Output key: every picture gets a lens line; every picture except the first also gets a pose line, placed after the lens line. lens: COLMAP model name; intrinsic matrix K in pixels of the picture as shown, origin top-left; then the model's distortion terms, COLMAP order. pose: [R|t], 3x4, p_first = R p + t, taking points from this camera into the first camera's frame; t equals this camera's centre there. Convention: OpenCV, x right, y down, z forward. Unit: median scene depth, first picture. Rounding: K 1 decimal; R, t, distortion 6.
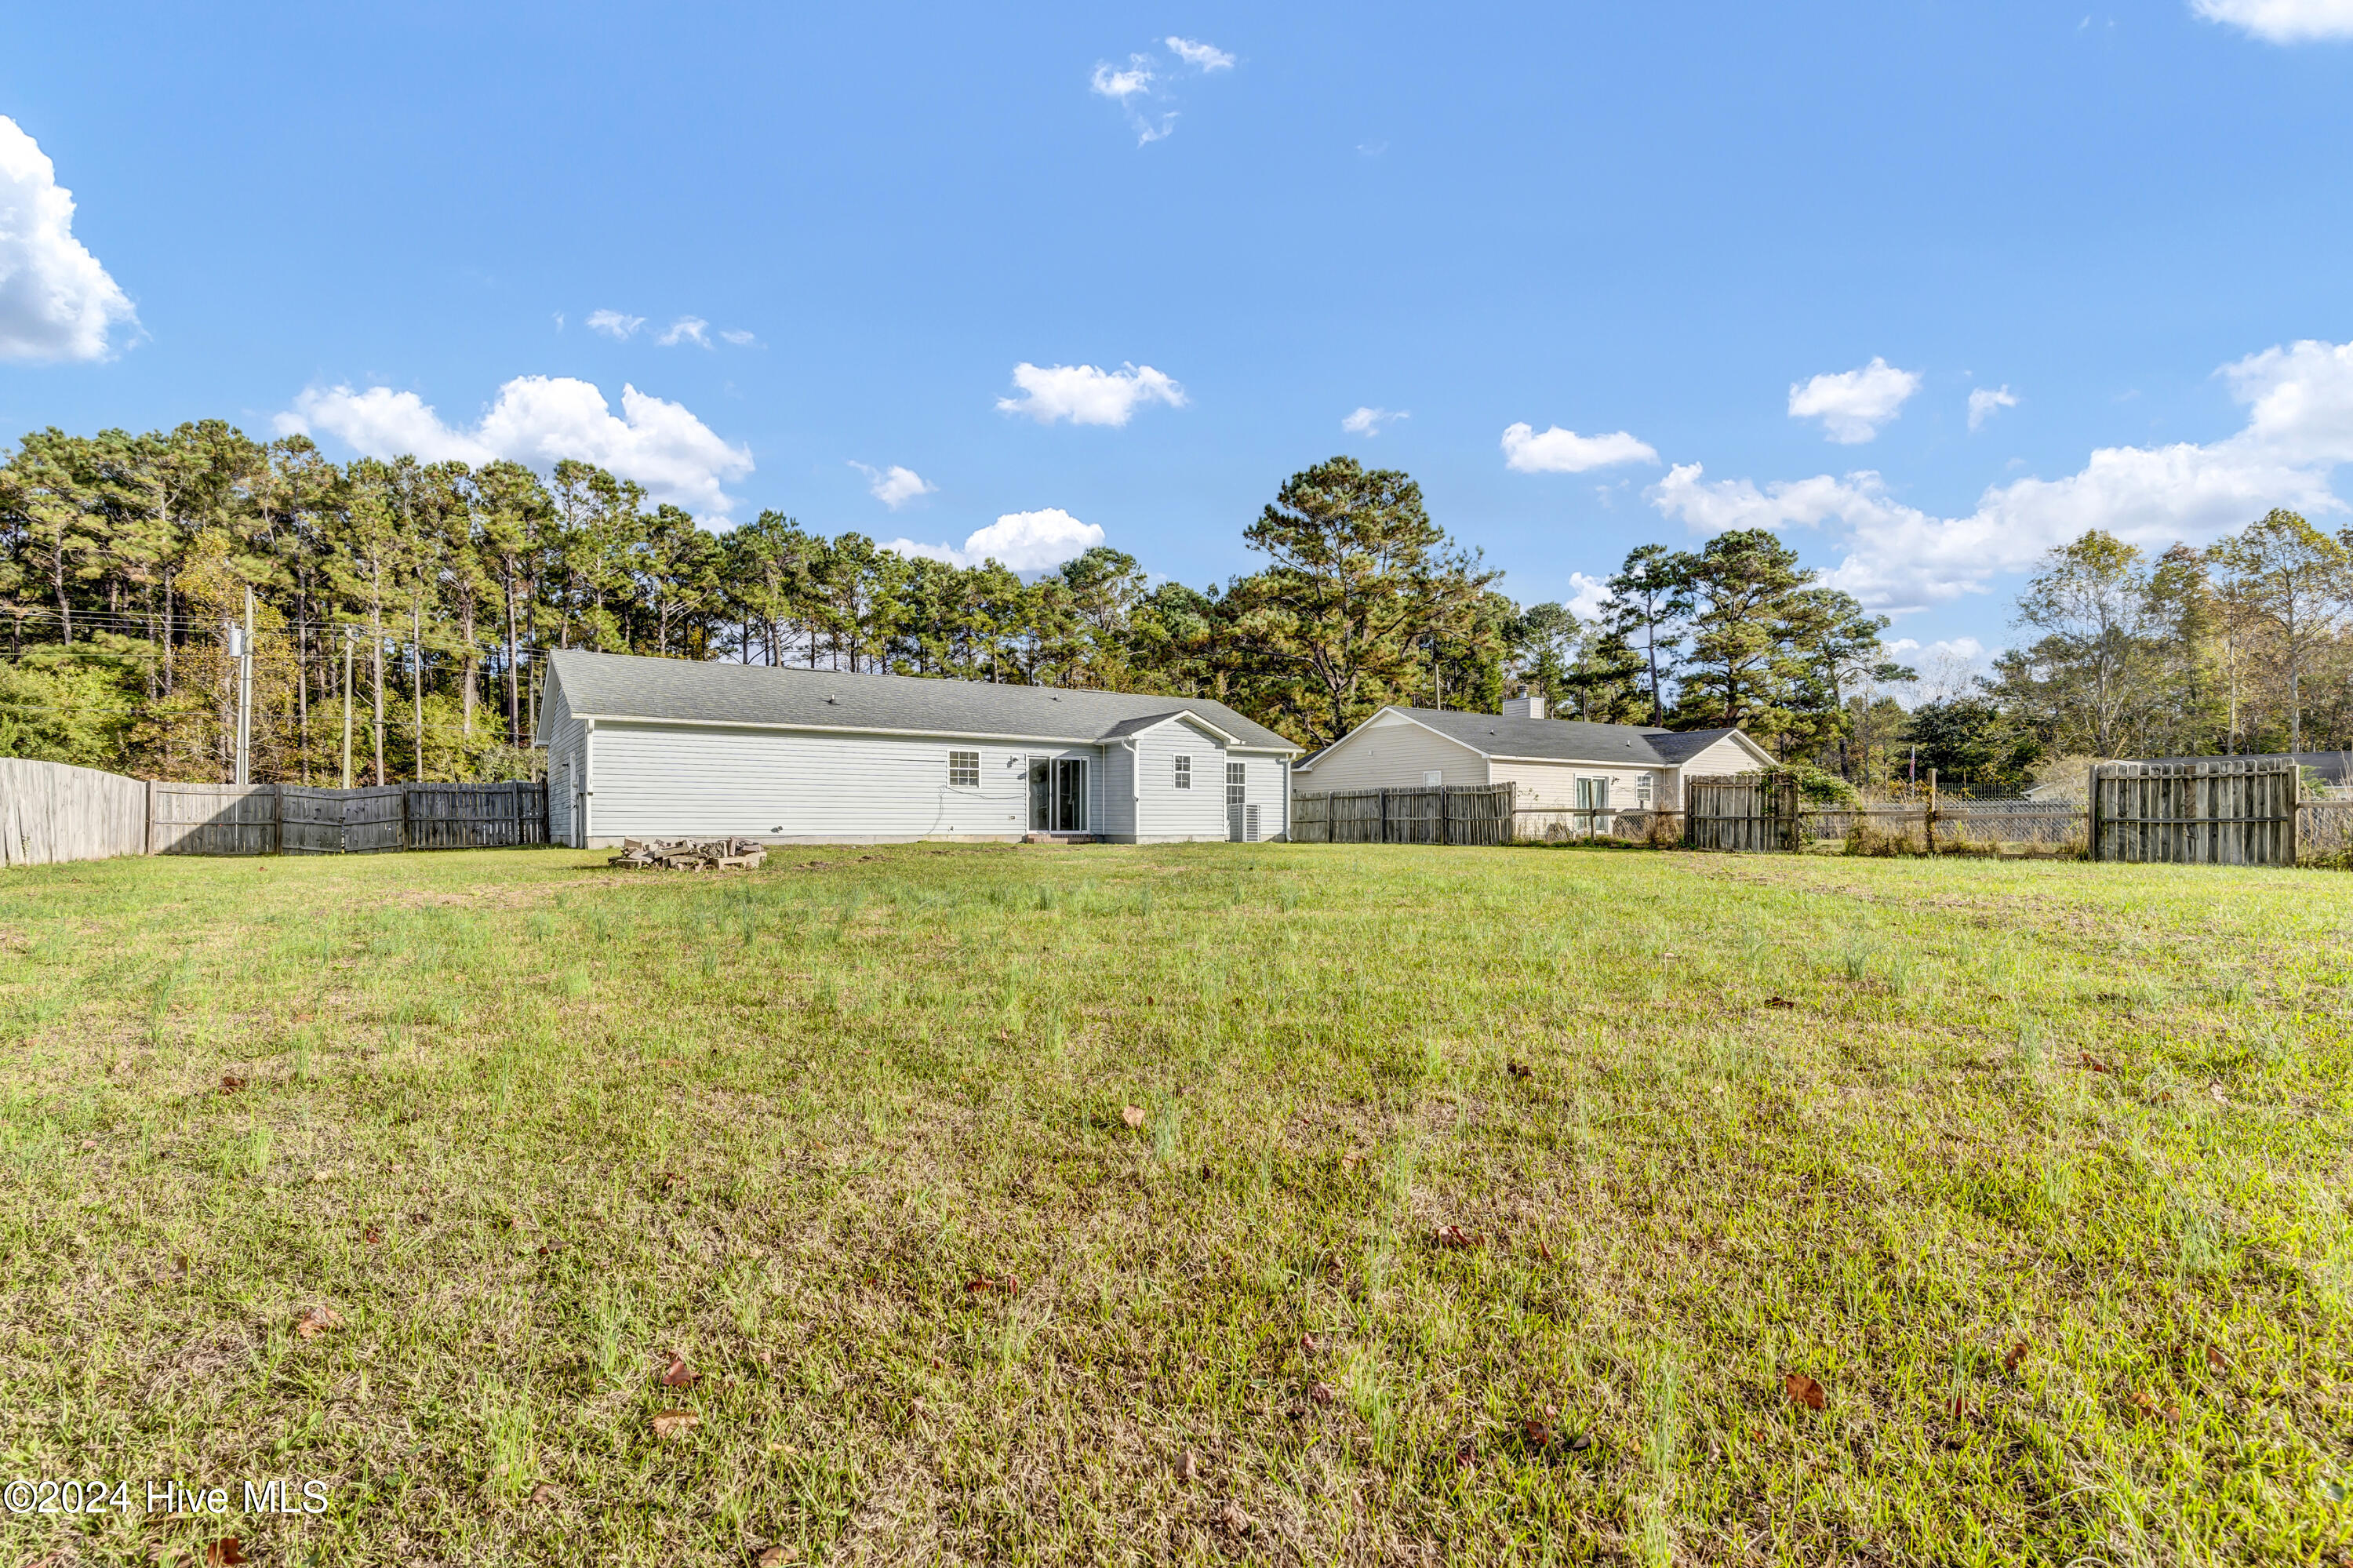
lens RADIAL K [[1149.9, 0, 1177.0], [0, 1149.9, 793.8], [0, 0, 1]] dist [-0.002557, -0.000110]
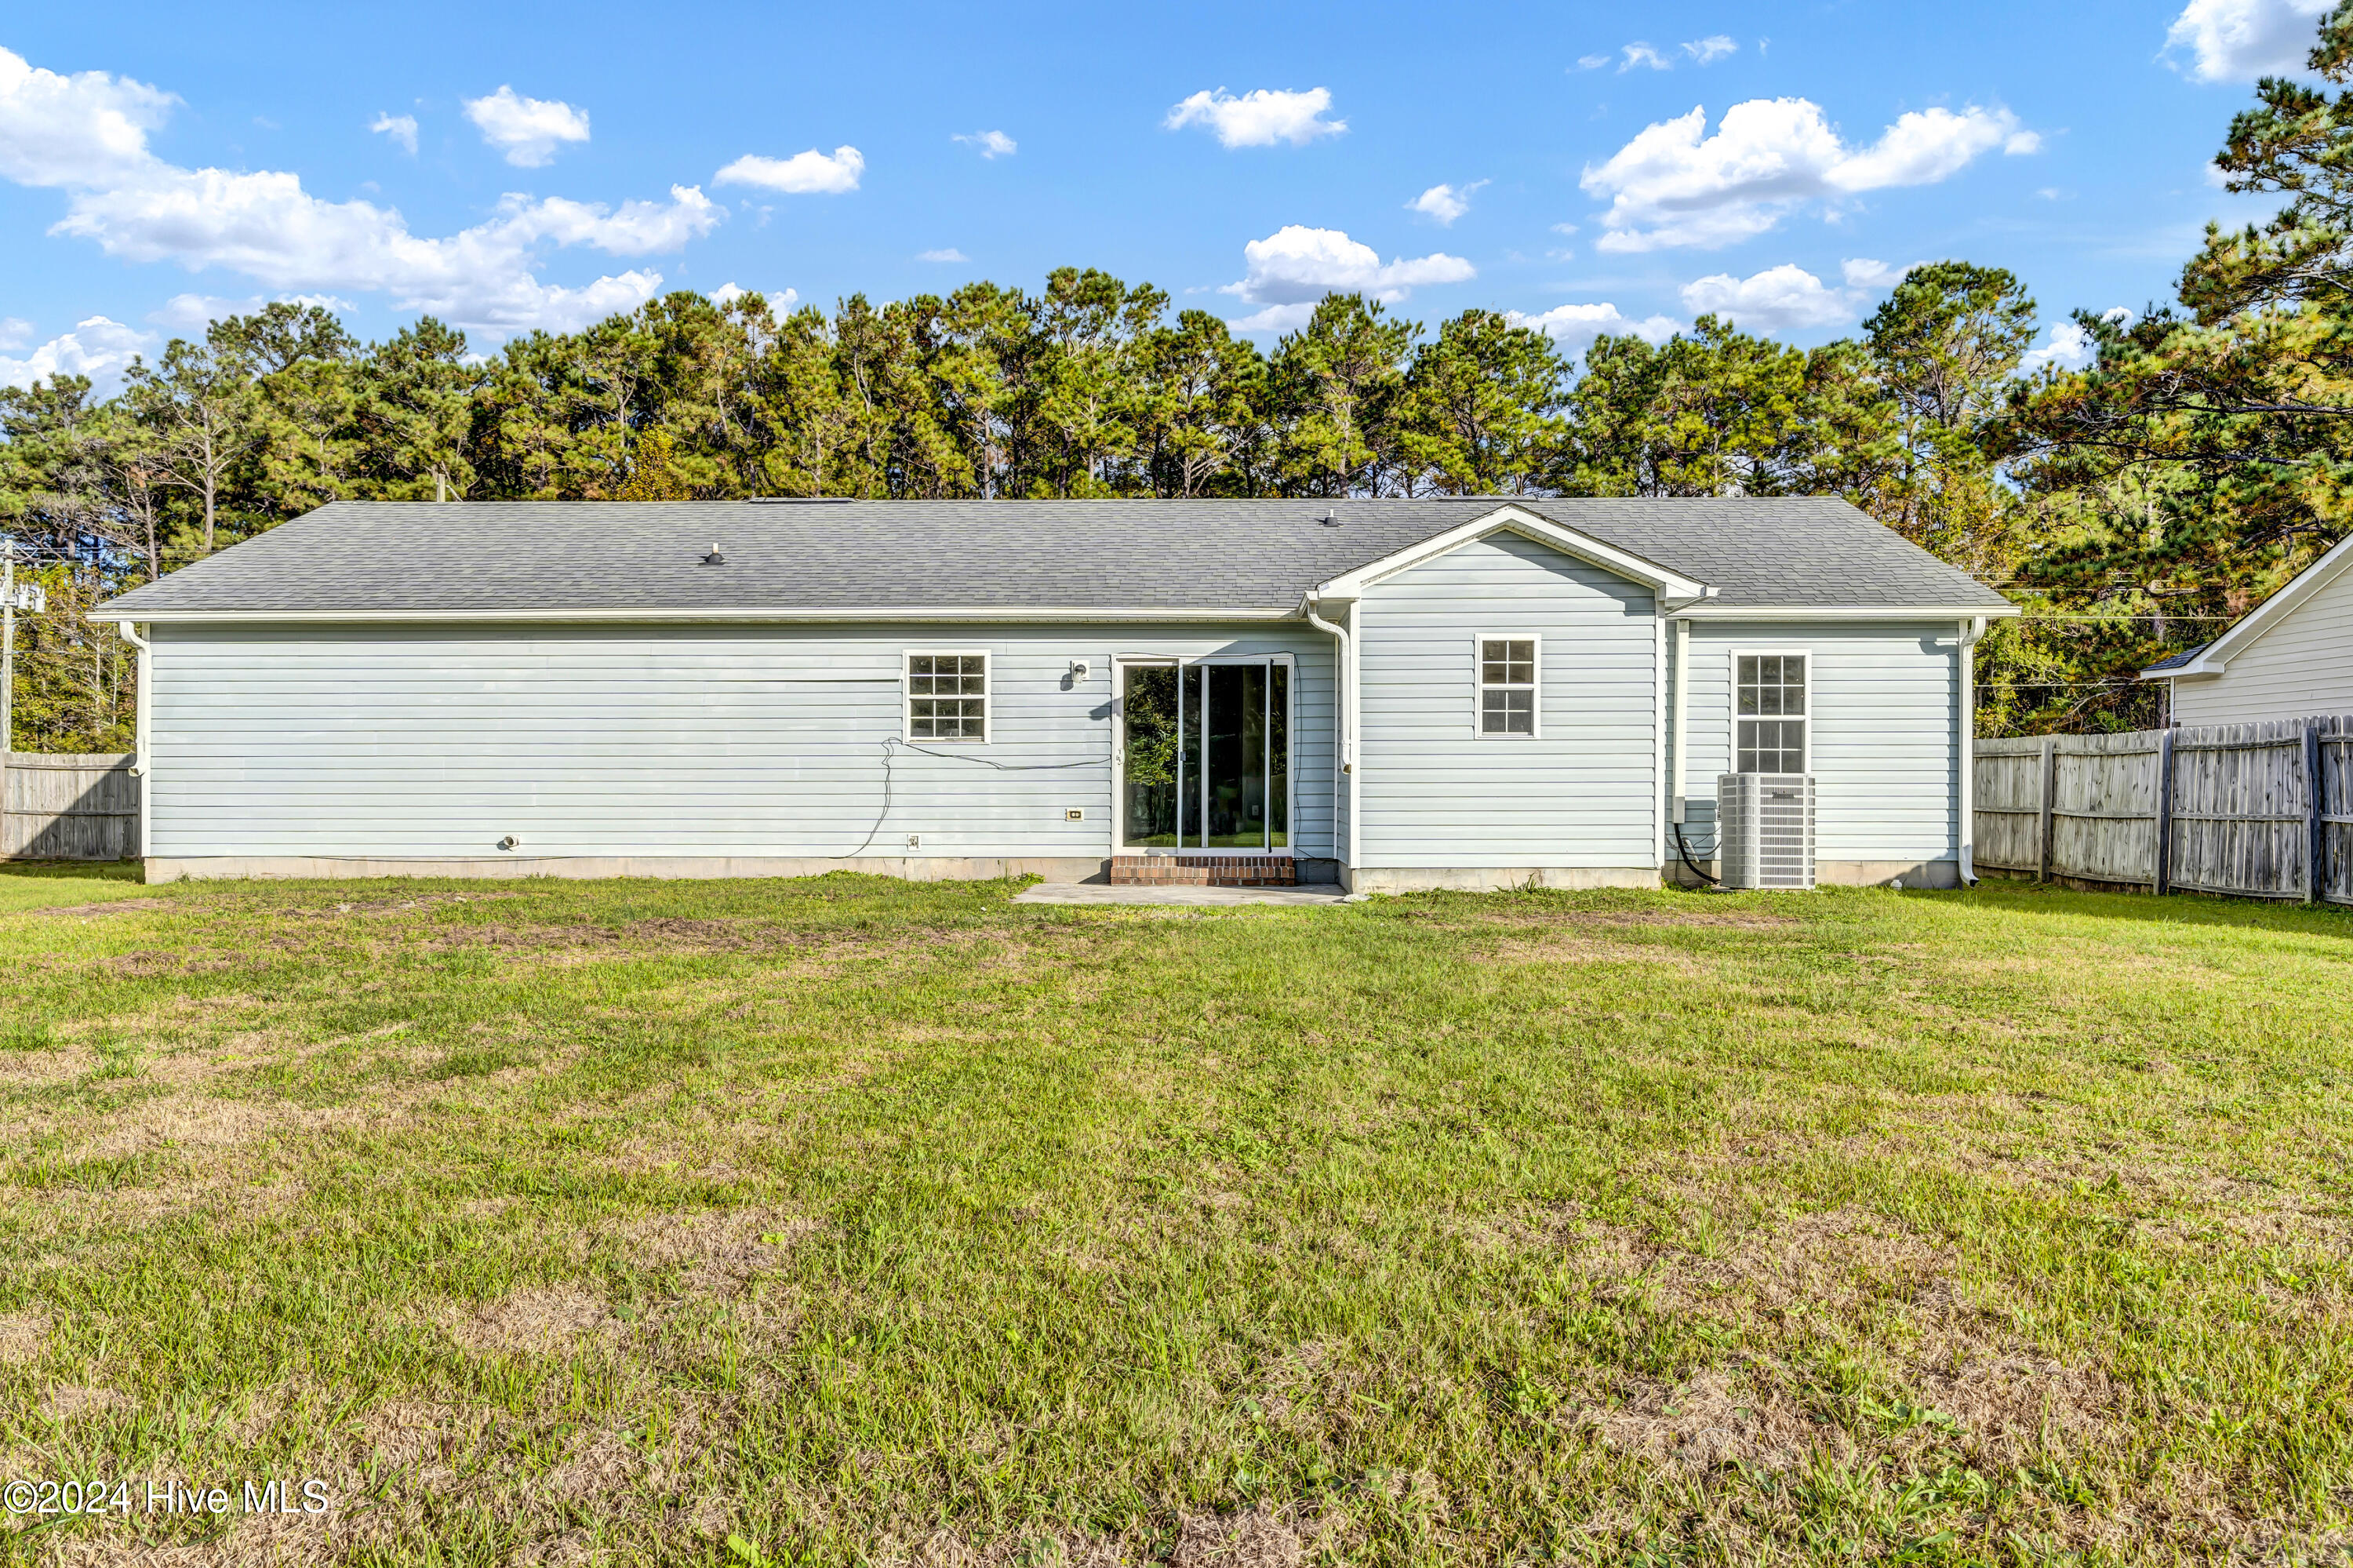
lens RADIAL K [[1616.2, 0, 1175.9], [0, 1616.2, 784.2], [0, 0, 1]] dist [-0.003593, 0.002190]
pose [[0.820909, -0.000103, -0.571059, 0.201113], [0.017526, 0.999533, 0.025013, -0.003475], [0.570790, -0.030542, 0.820528, 0.547446]]
